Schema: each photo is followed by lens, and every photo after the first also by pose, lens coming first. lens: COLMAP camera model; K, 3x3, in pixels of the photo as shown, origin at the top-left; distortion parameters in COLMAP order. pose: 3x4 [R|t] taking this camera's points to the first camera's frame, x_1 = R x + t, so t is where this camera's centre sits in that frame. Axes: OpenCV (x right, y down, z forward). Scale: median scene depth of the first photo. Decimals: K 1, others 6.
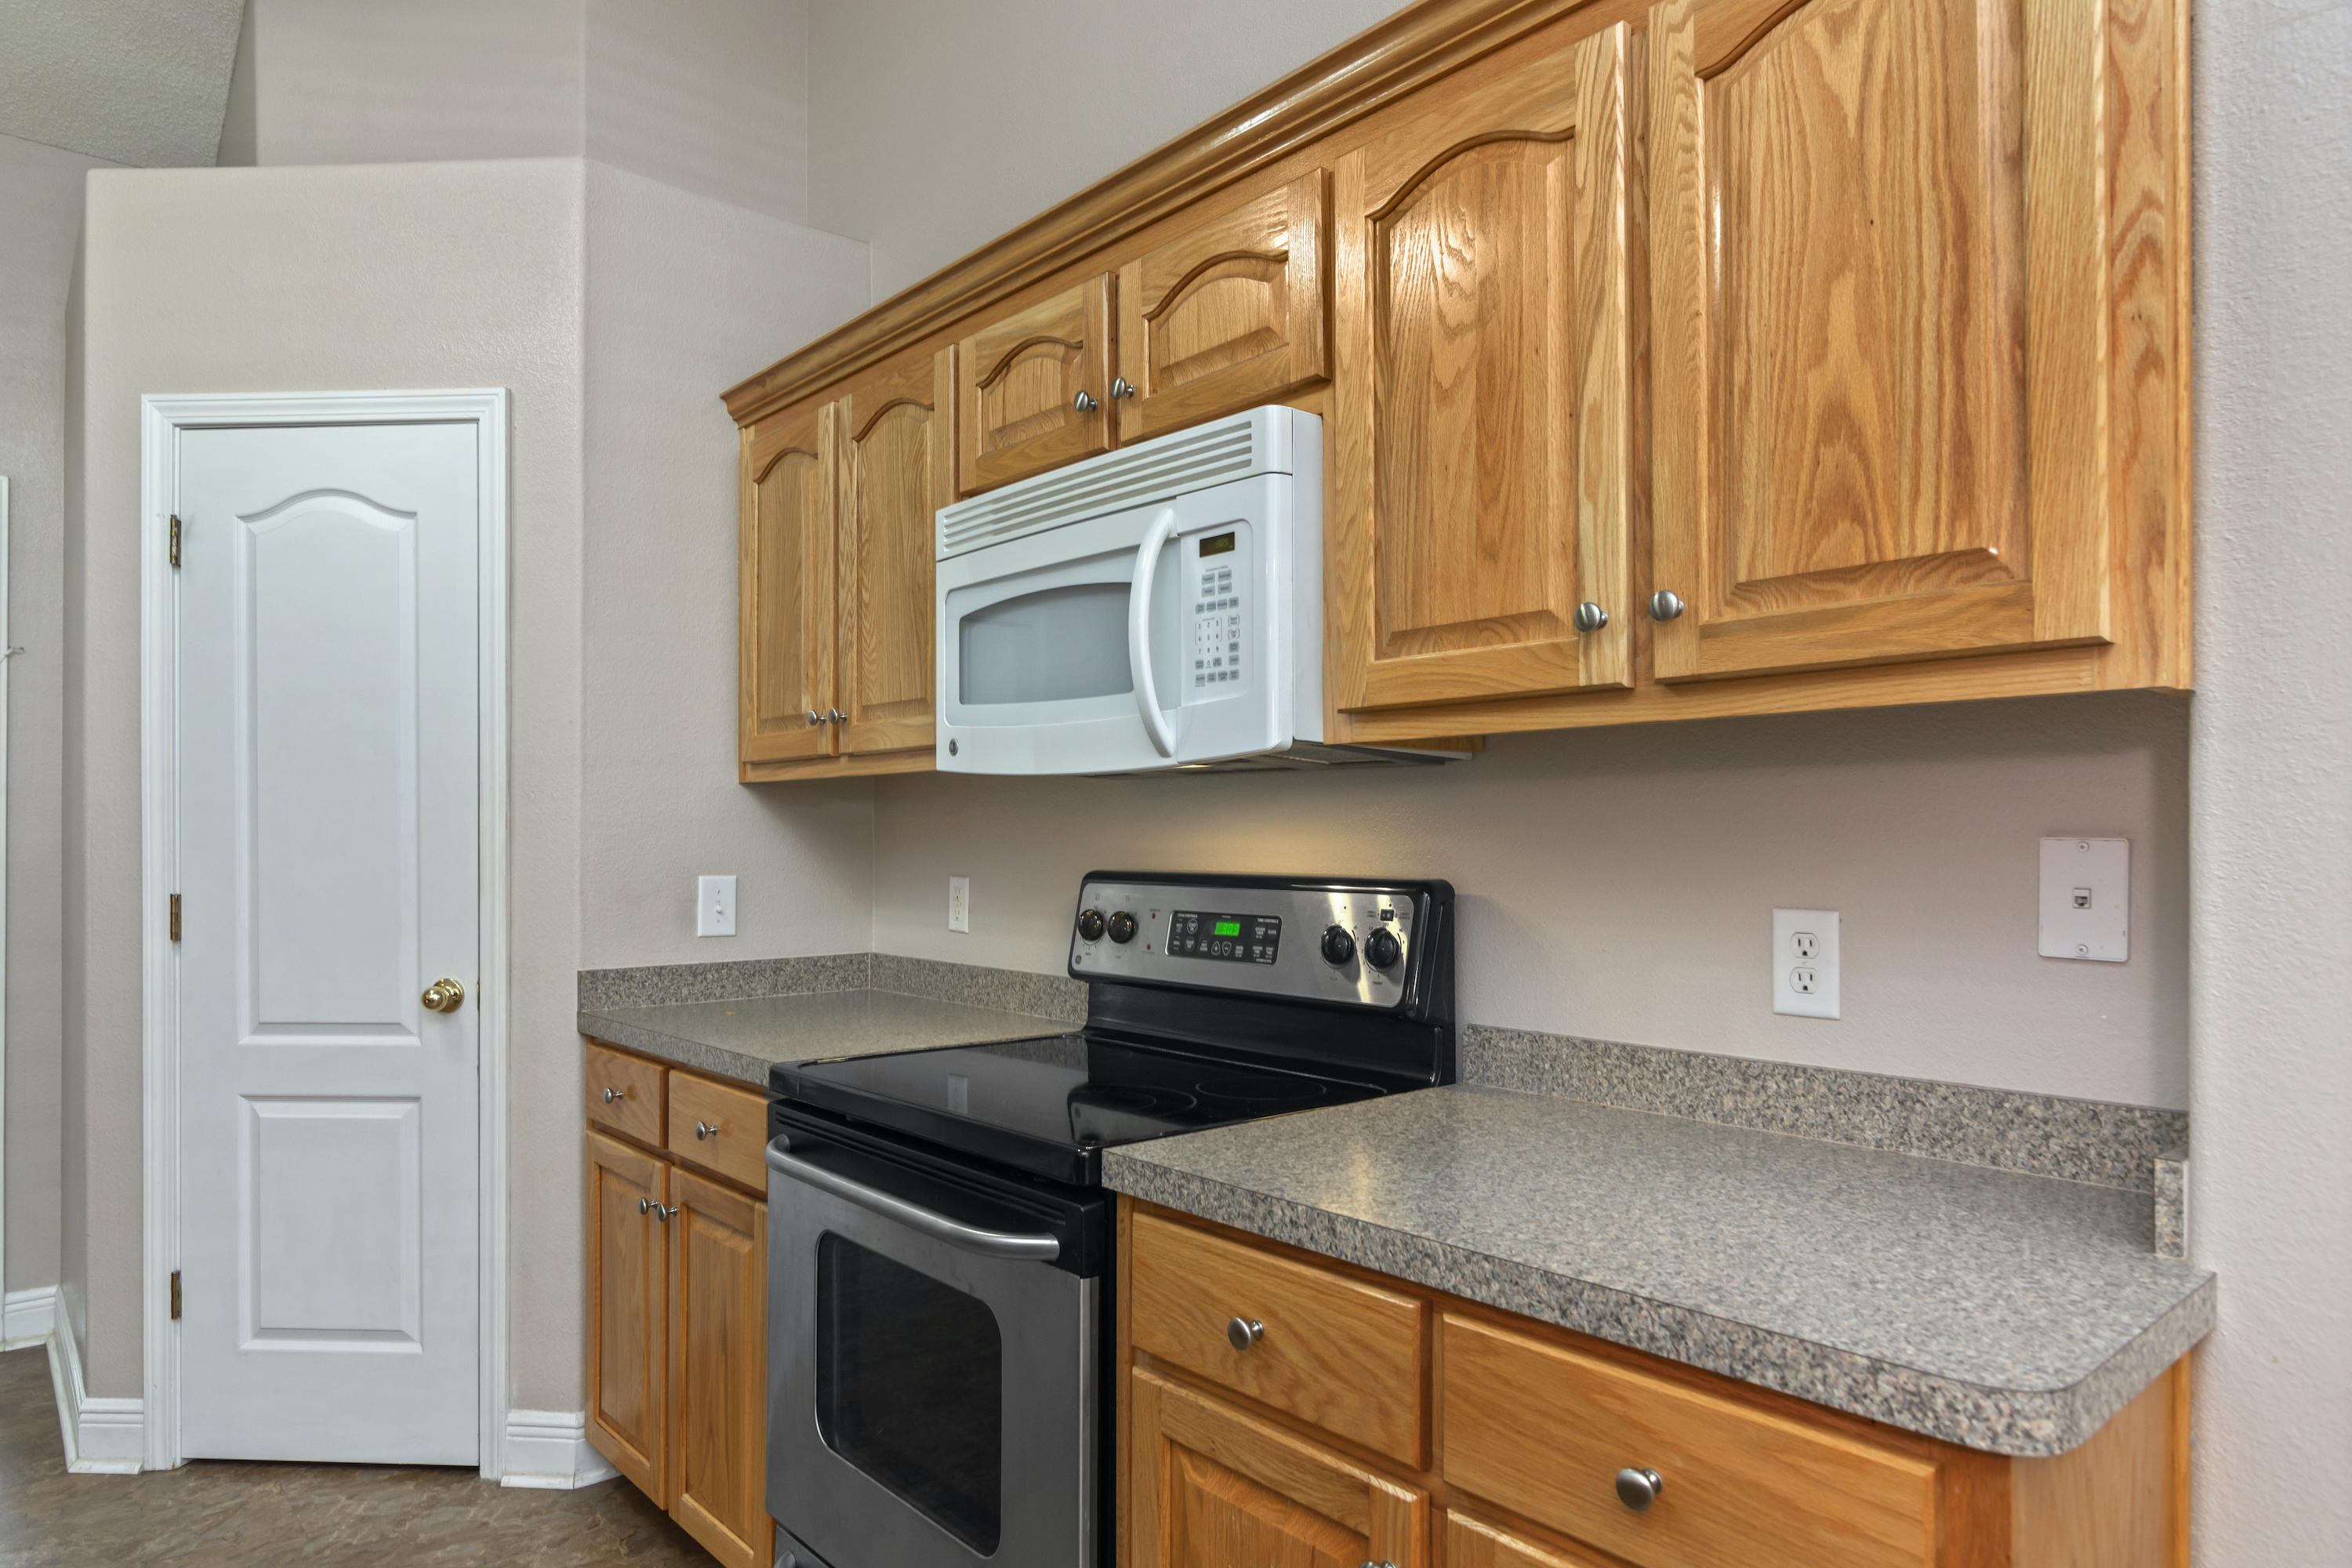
lens RADIAL K [[1431.1, 0, 1136.8], [0, 1431.1, 826.1], [0, 0, 1]] dist [0.004488, 0.007547]
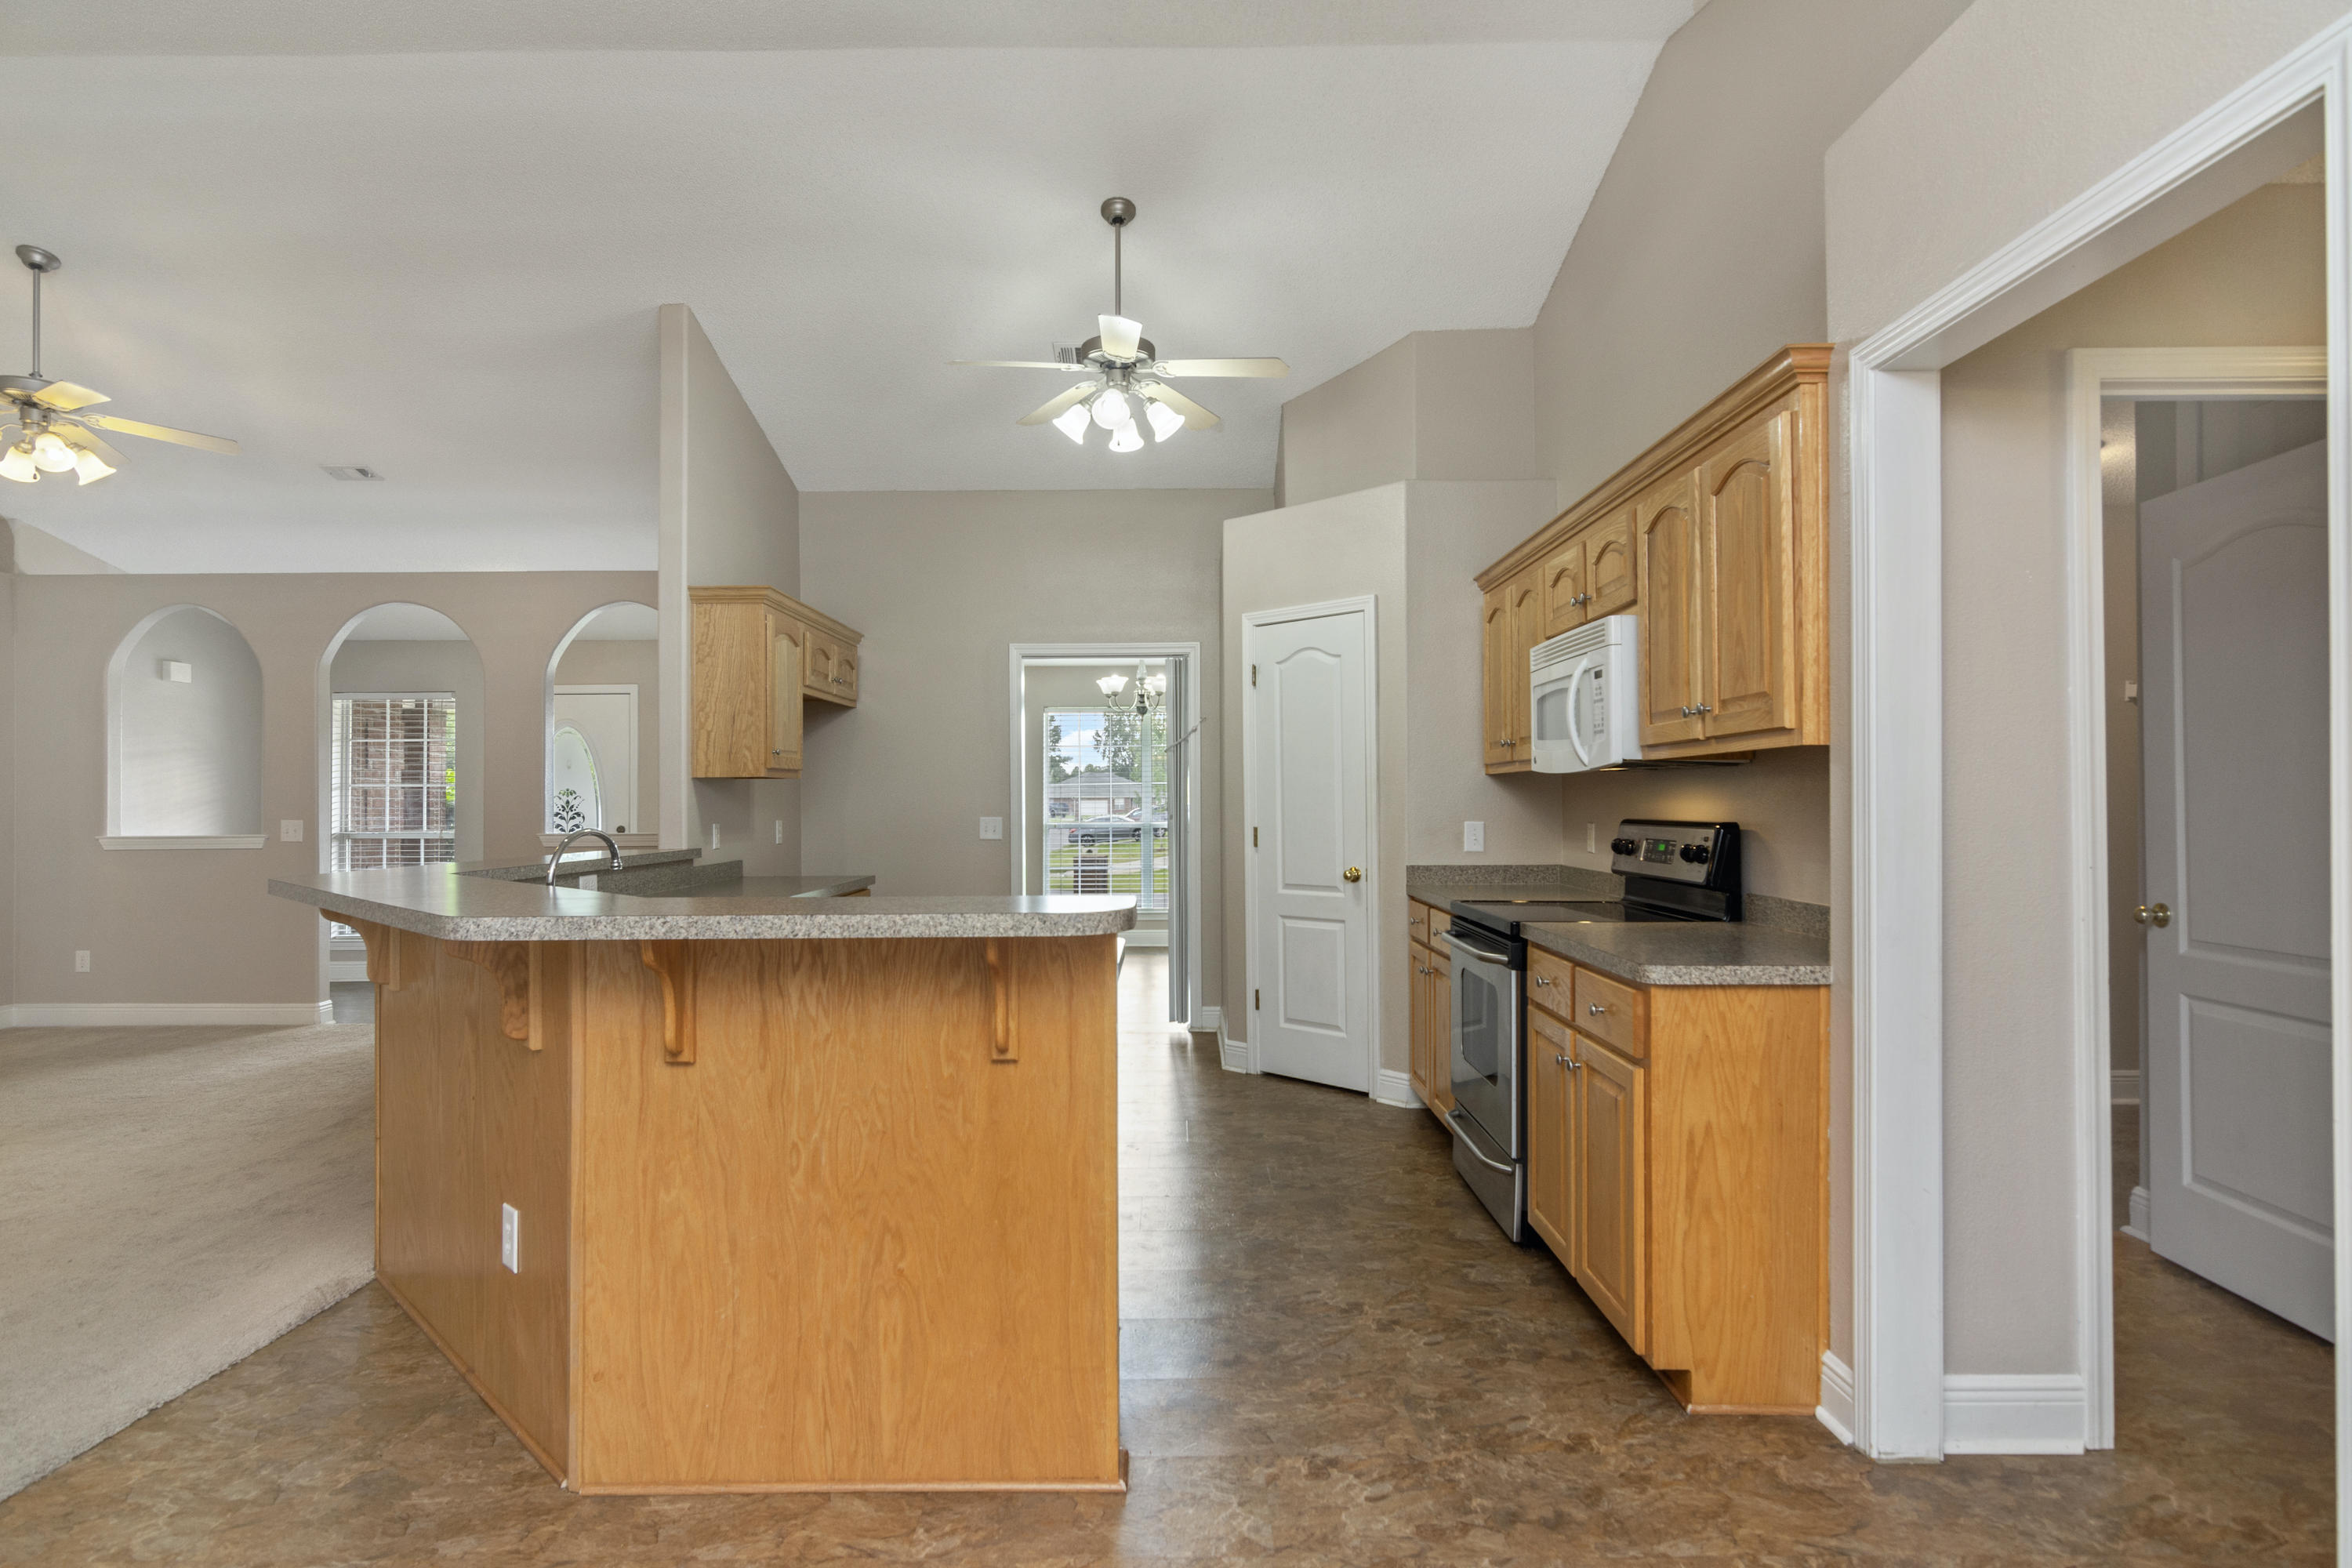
lens RADIAL K [[1214.0, 0, 1159.2], [0, 1214.0, 790.2], [0, 0, 1]] dist [-0.004175, 0.001661]
pose [[0.755177, -0.007588, -0.655478, 0.633636], [0.006382, 0.999971, -0.004223, -0.005529], [0.655490, -0.000995, 0.755203, -0.738183]]
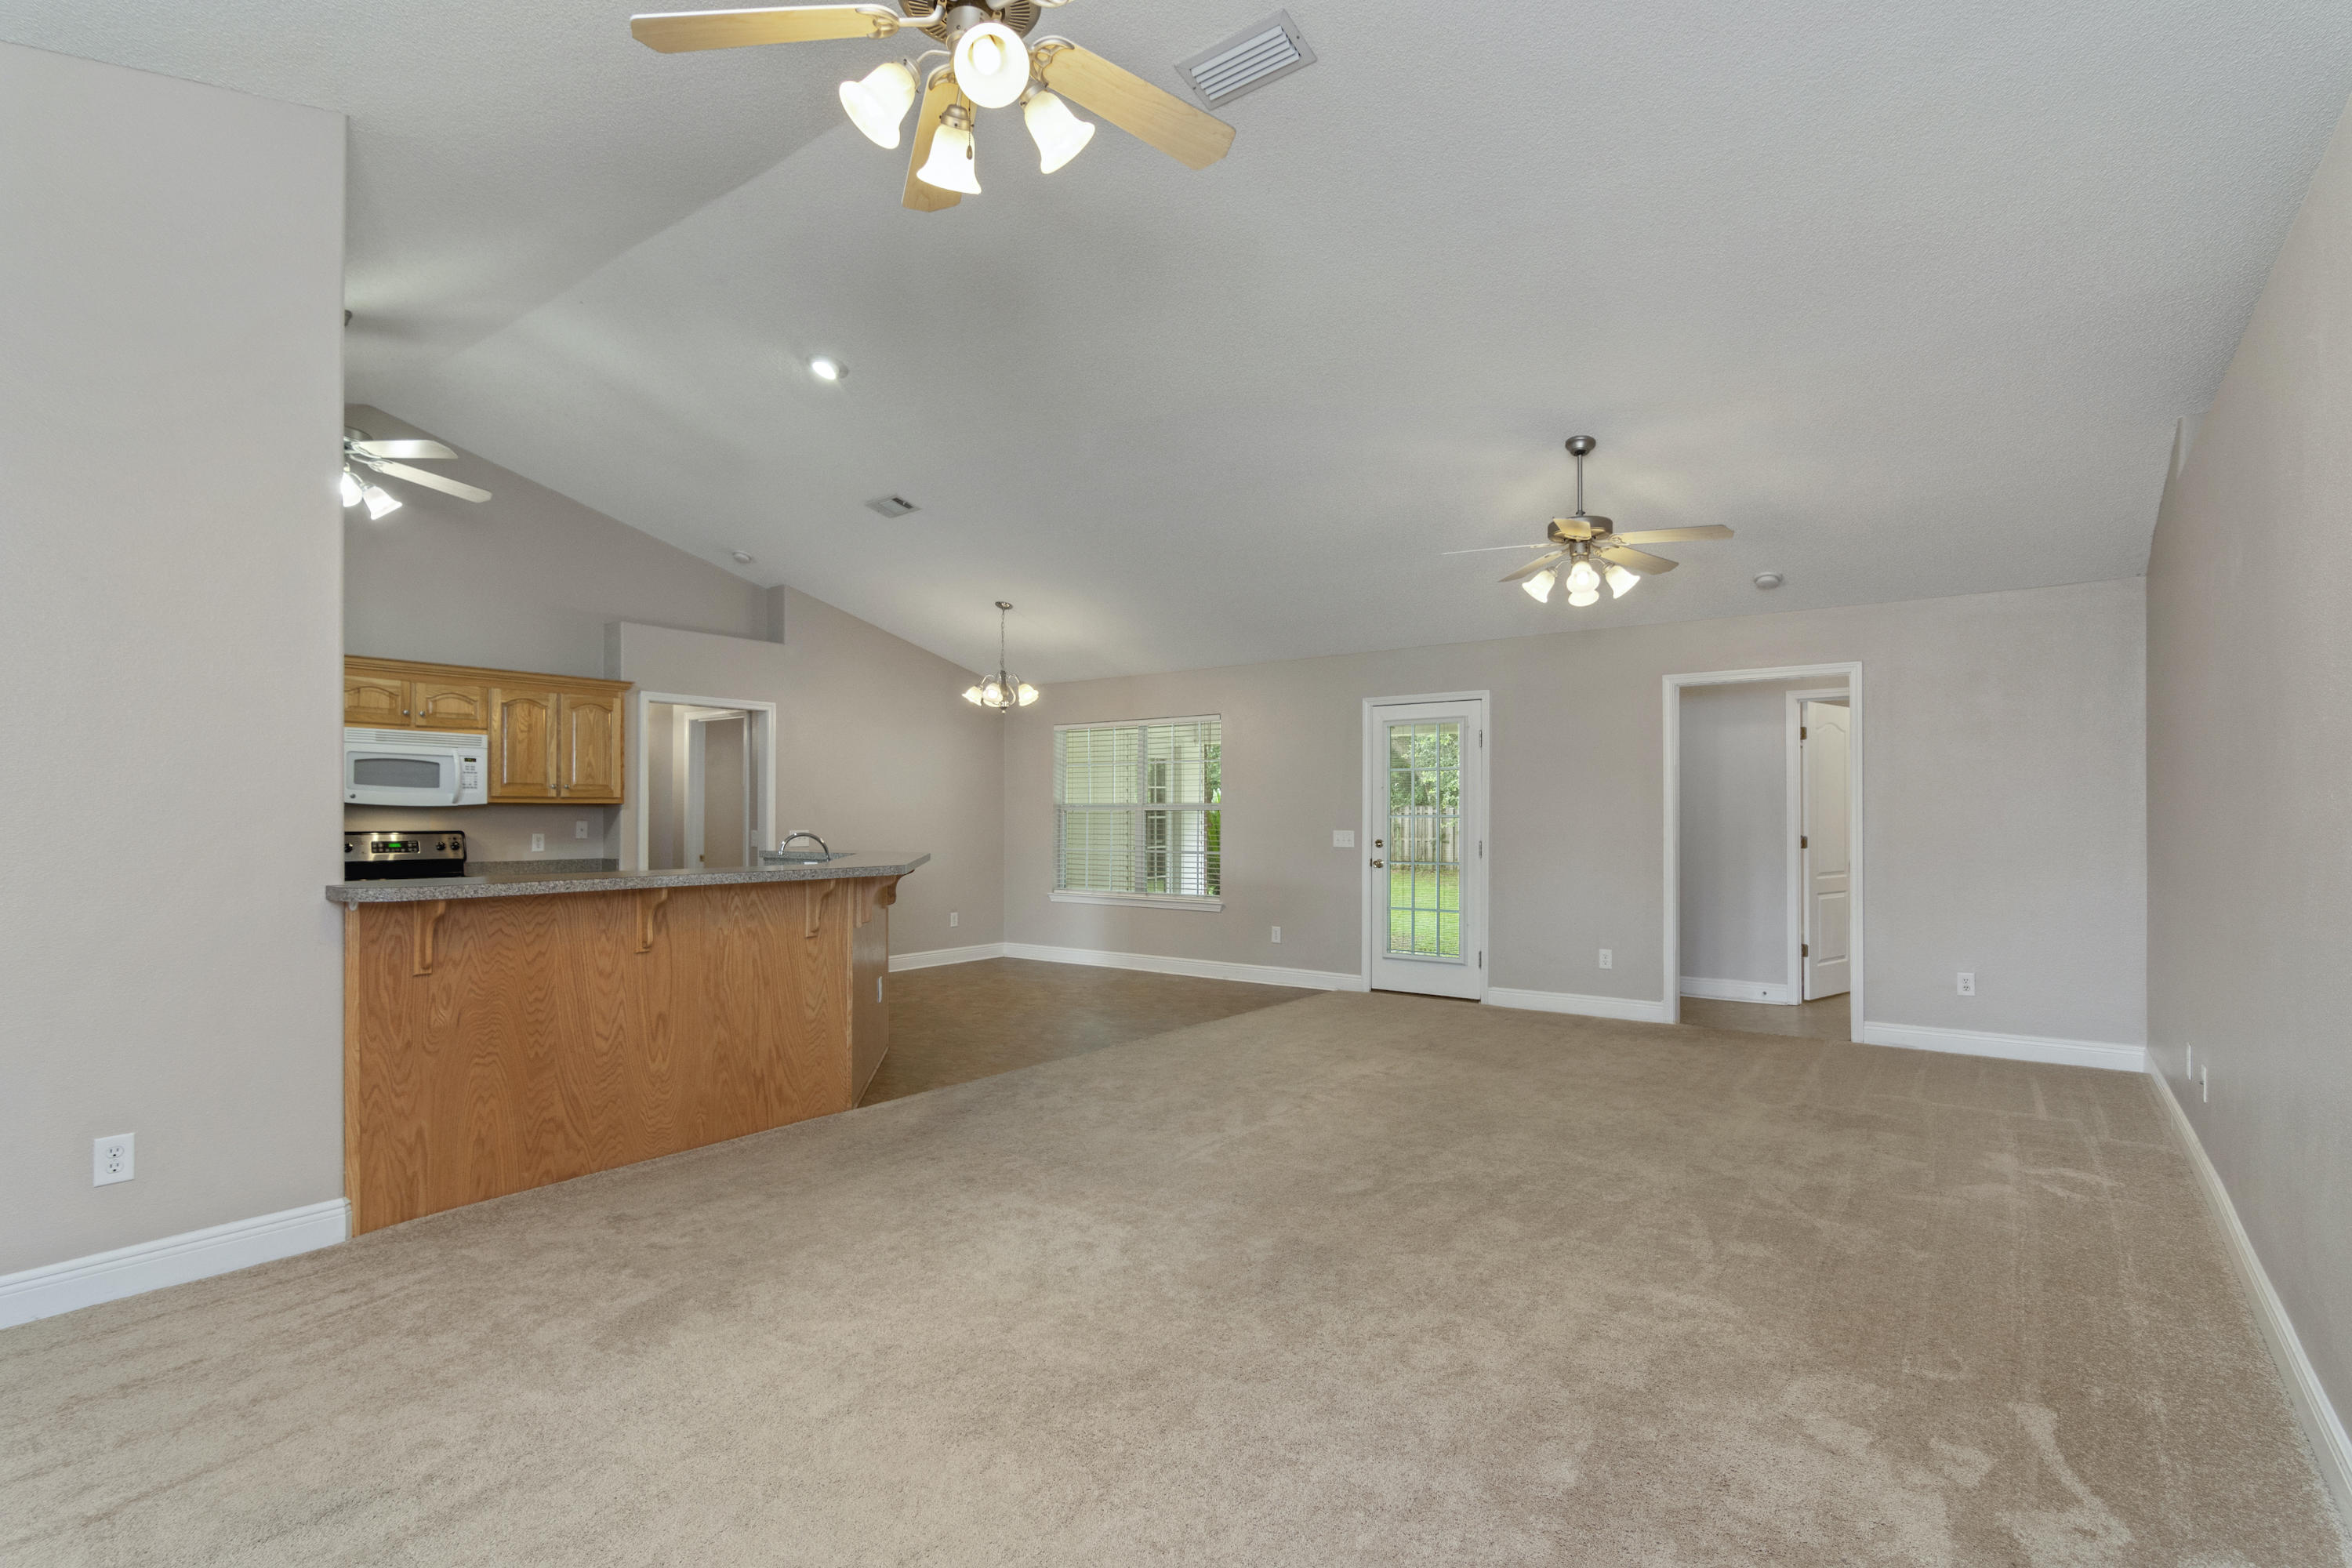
lens RADIAL K [[1133.9, 0, 1187.9], [0, 1133.9, 805.1], [0, 0, 1]] dist [-0.006762, 0.002708]
pose [[-0.228834, 0.014924, 0.973351, -3.311871], [-0.002652, 0.999869, -0.015955, 0.005715], [-0.973462, -0.006232, -0.228765, -0.372112]]
